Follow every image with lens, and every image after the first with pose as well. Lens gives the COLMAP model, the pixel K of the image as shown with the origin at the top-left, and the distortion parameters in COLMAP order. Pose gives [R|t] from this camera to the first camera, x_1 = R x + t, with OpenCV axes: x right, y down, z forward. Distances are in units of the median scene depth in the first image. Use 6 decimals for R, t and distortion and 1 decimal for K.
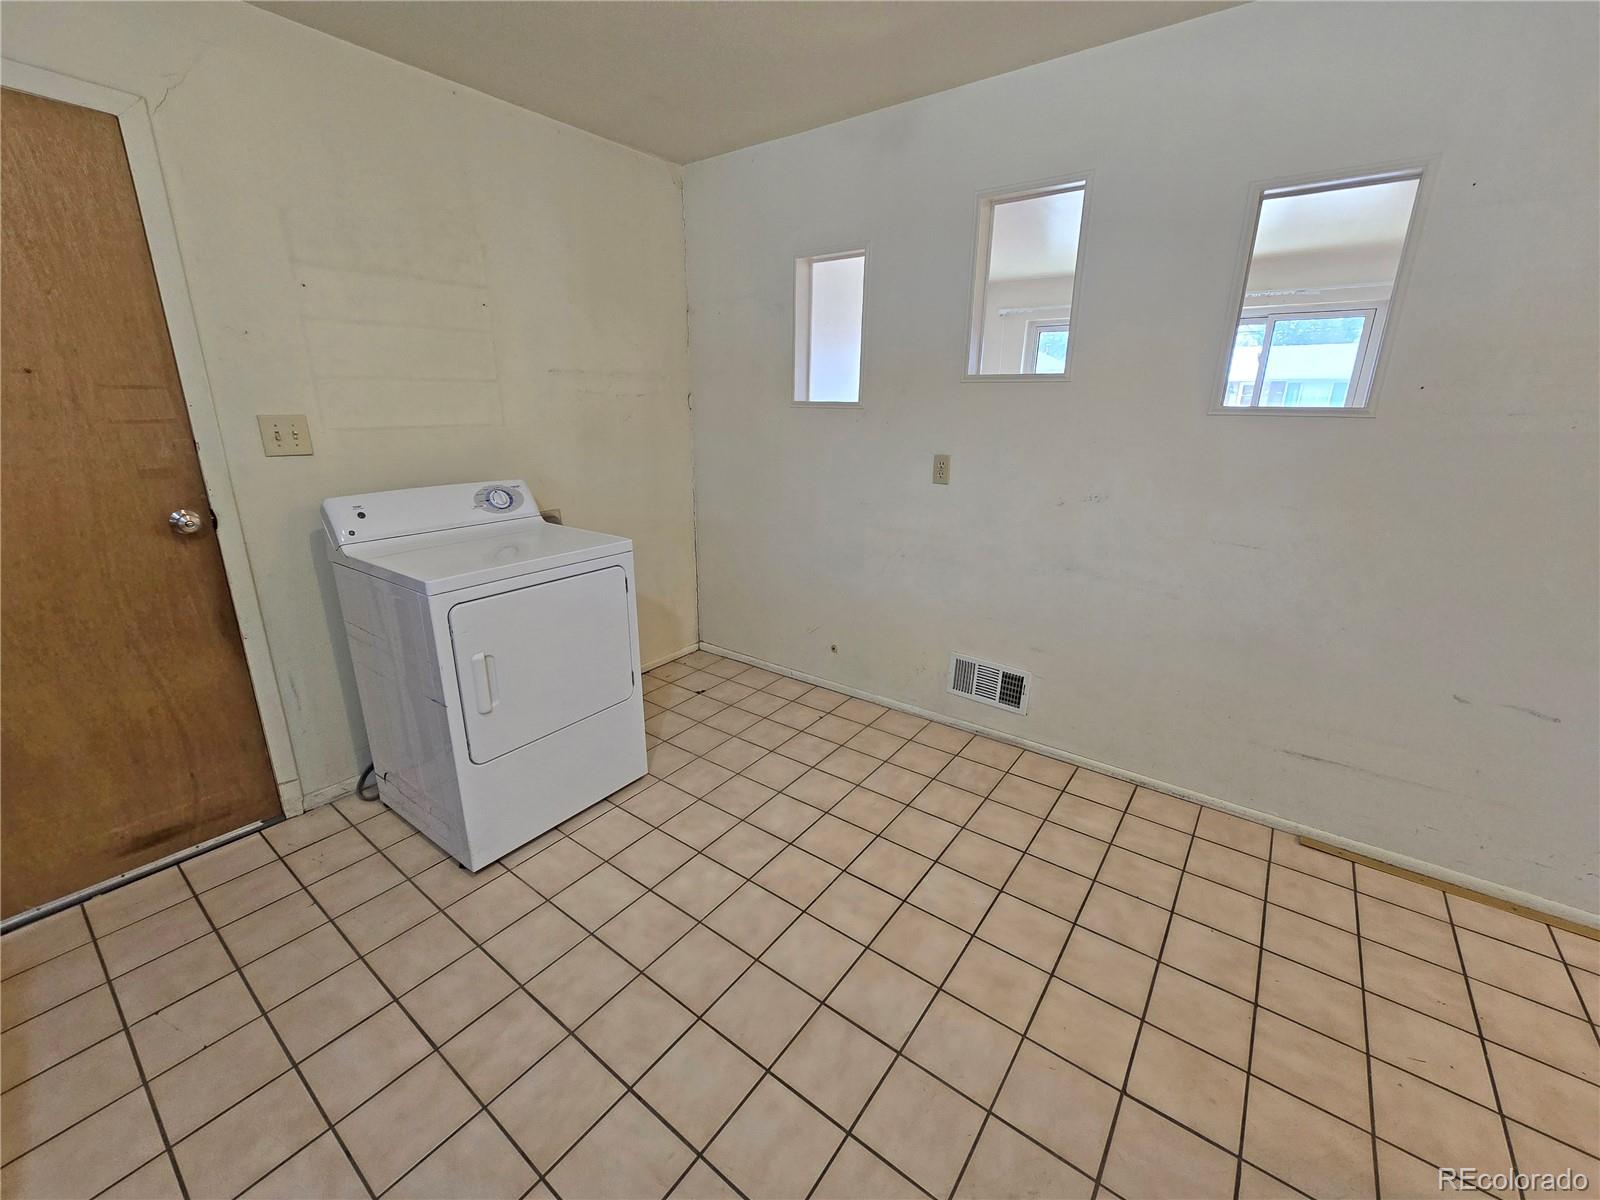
lens RADIAL K [[654.5, 0, 791.6], [0, 654.5, 599.1], [0, 0, 1]] dist [-0.003937, 0.000186]
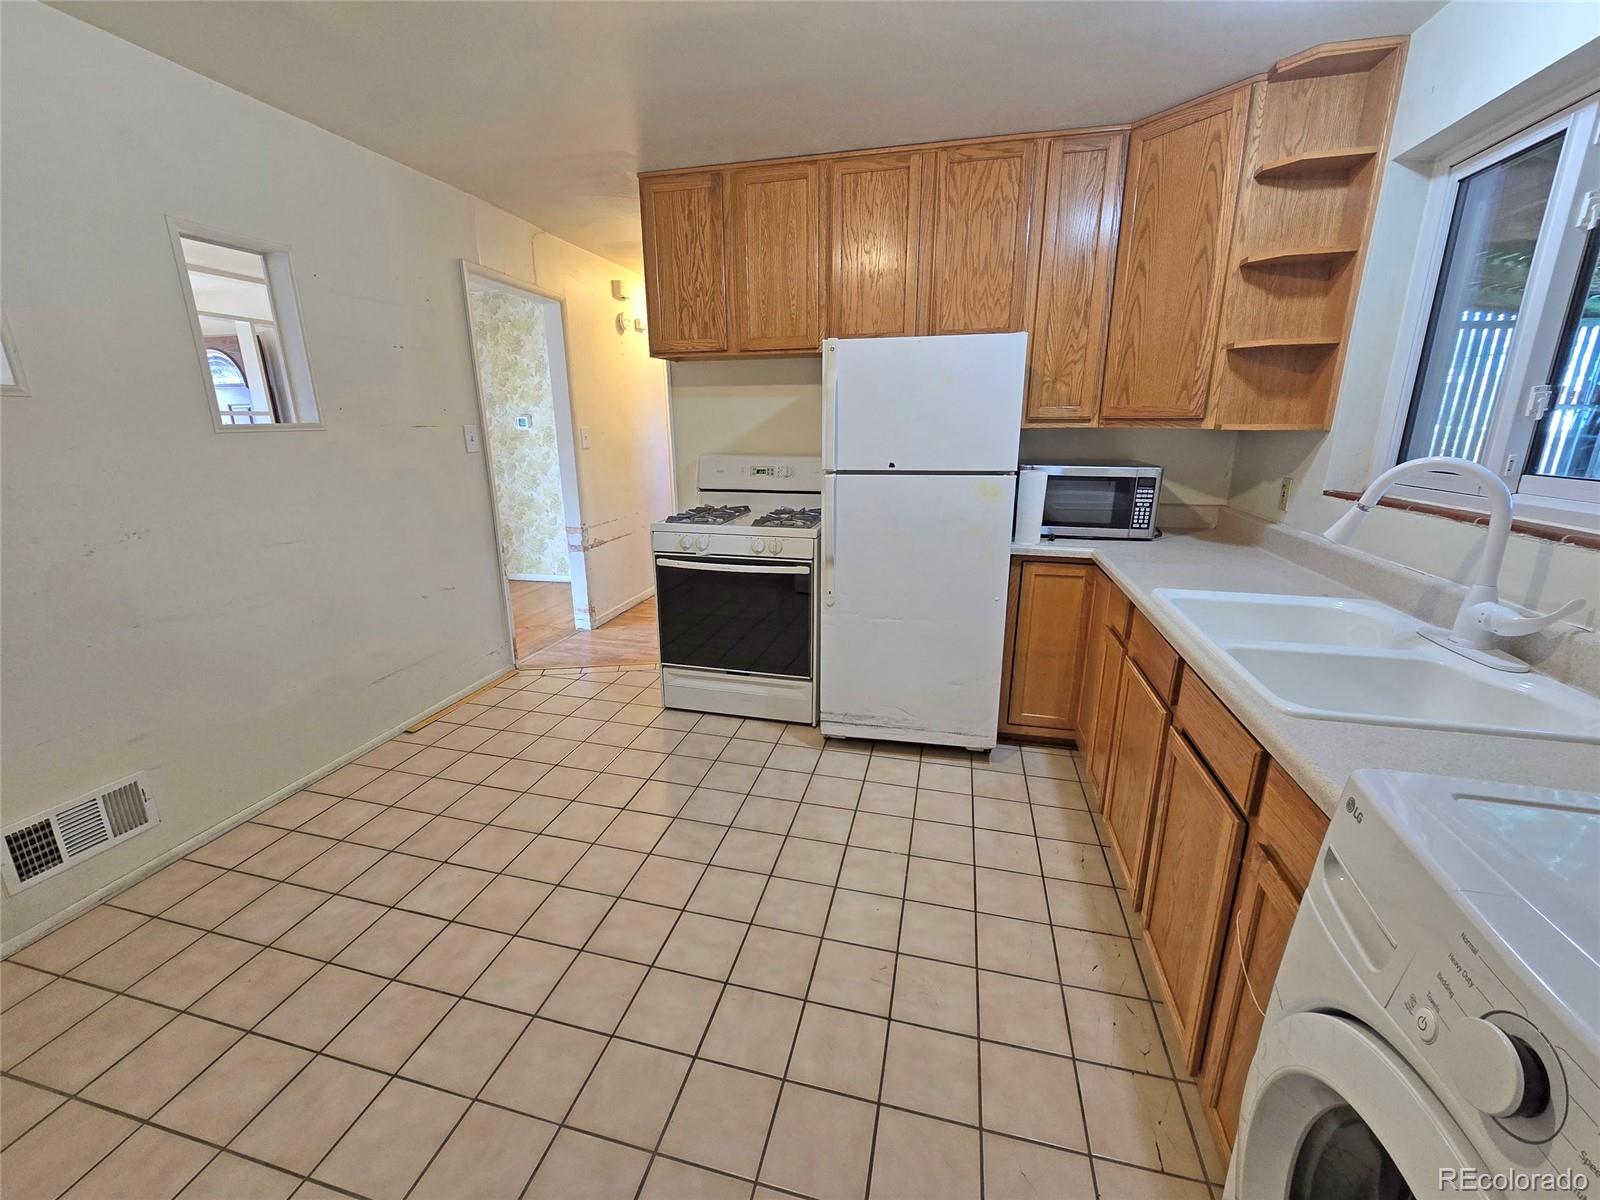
lens RADIAL K [[654.5, 0, 792.1], [0, 654.5, 597.8], [0, 0, 1]] dist [-0.003937, 0.000186]
pose [[-0.396432, -0.246918, 0.884236, -0.648717], [0.280689, 0.884433, 0.372815, -0.158276], [-0.874103, 0.395991, -0.281310, 0.532619]]
